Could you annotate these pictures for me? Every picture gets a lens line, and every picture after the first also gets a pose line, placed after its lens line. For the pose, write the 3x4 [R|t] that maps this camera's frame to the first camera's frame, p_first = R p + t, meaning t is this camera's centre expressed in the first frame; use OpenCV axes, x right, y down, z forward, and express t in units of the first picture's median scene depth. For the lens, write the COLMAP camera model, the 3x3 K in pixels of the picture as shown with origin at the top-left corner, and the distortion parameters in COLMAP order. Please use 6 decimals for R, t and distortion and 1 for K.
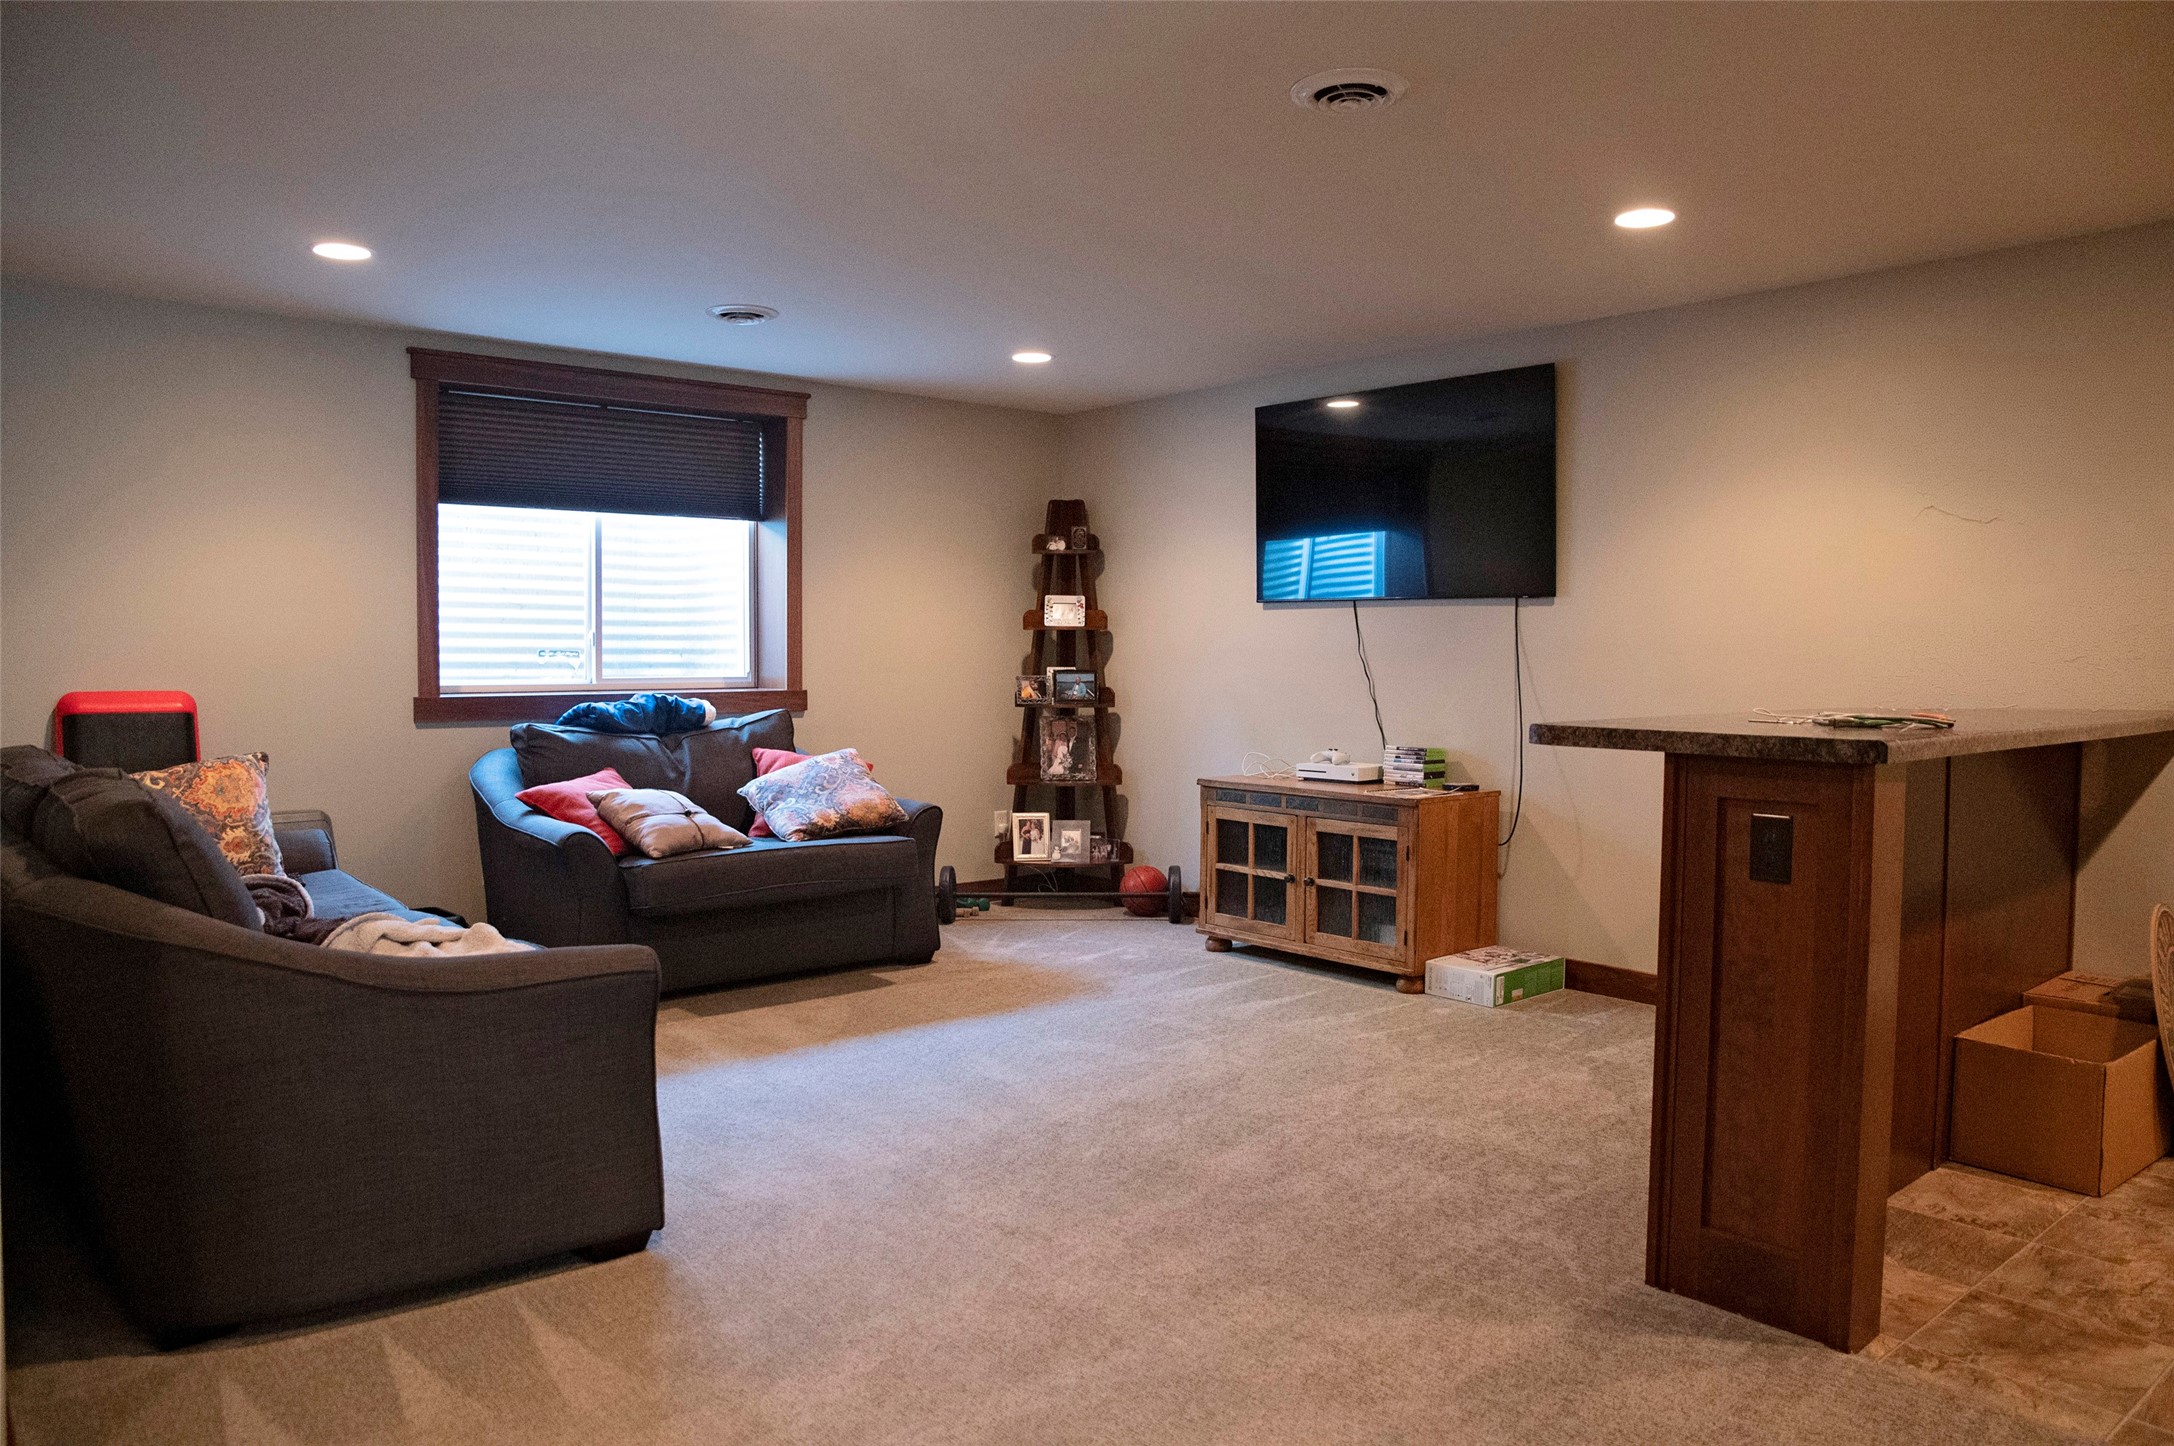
lens RADIAL K [[1477.6, 0, 1100.1], [0, 1477.6, 712.6], [0, 0, 1]] dist [-0.134537, 0.088326]
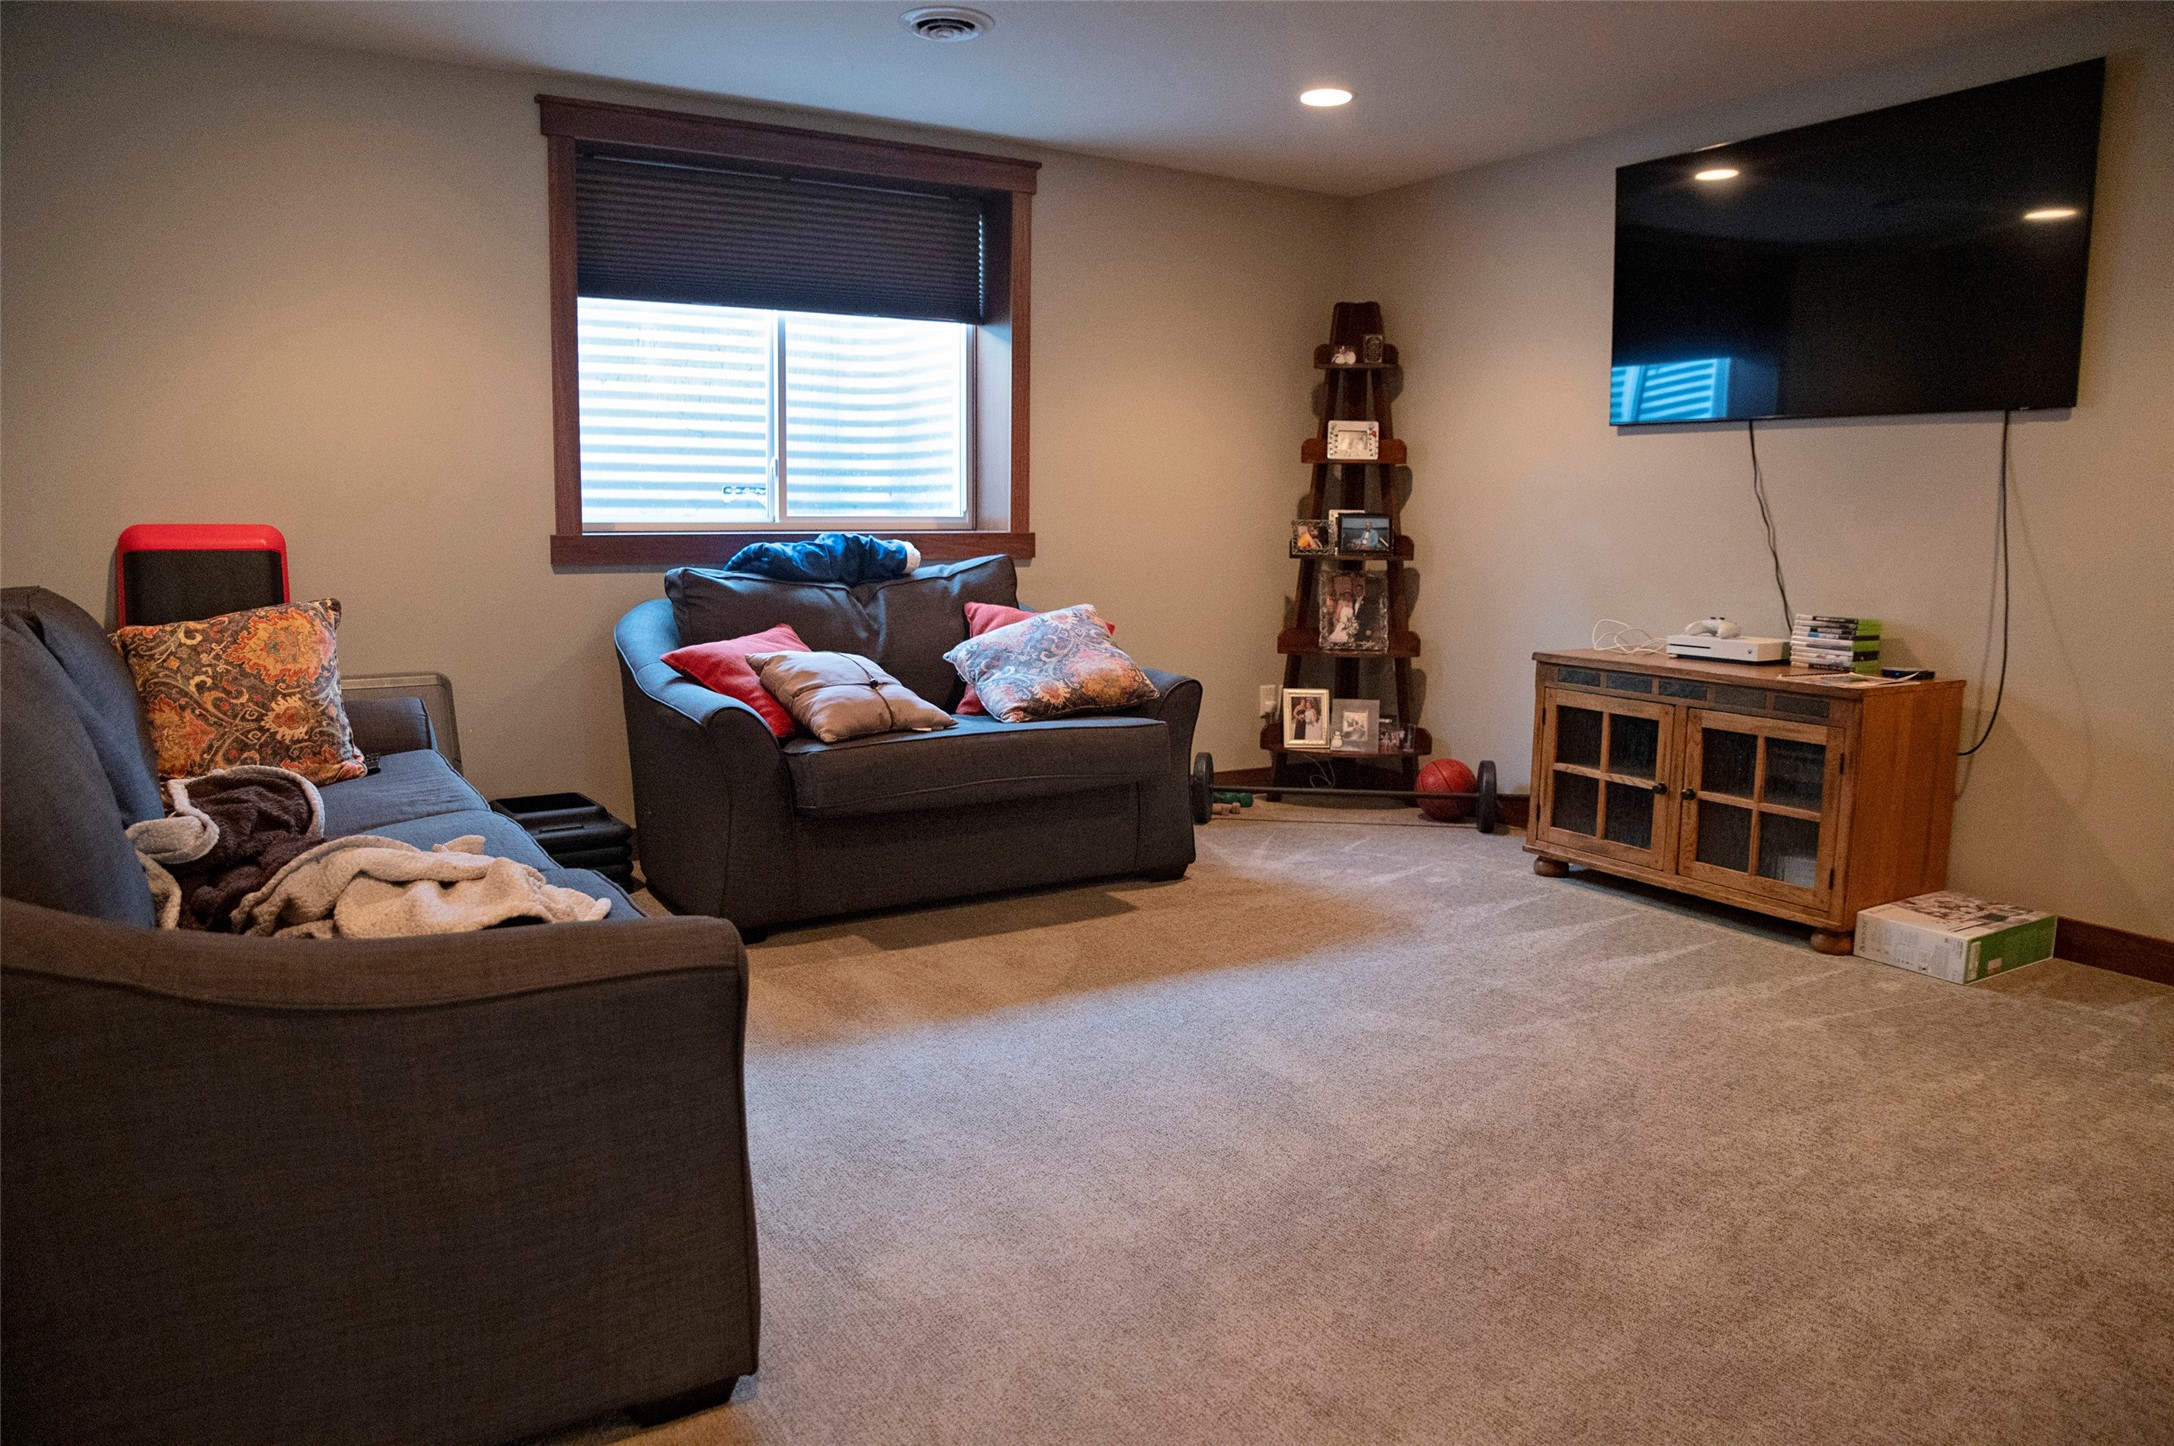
lens RADIAL K [[1492.7, 0, 1093.8], [0, 1492.7, 721.2], [0, 0, 1]] dist [-0.134251, 0.095650]
pose [[0.985868, 0.028306, -0.165115, -0.033911], [-0.012398, 0.995247, 0.096590, 0.010046], [0.167064, -0.093177, 0.981533, 0.223400]]
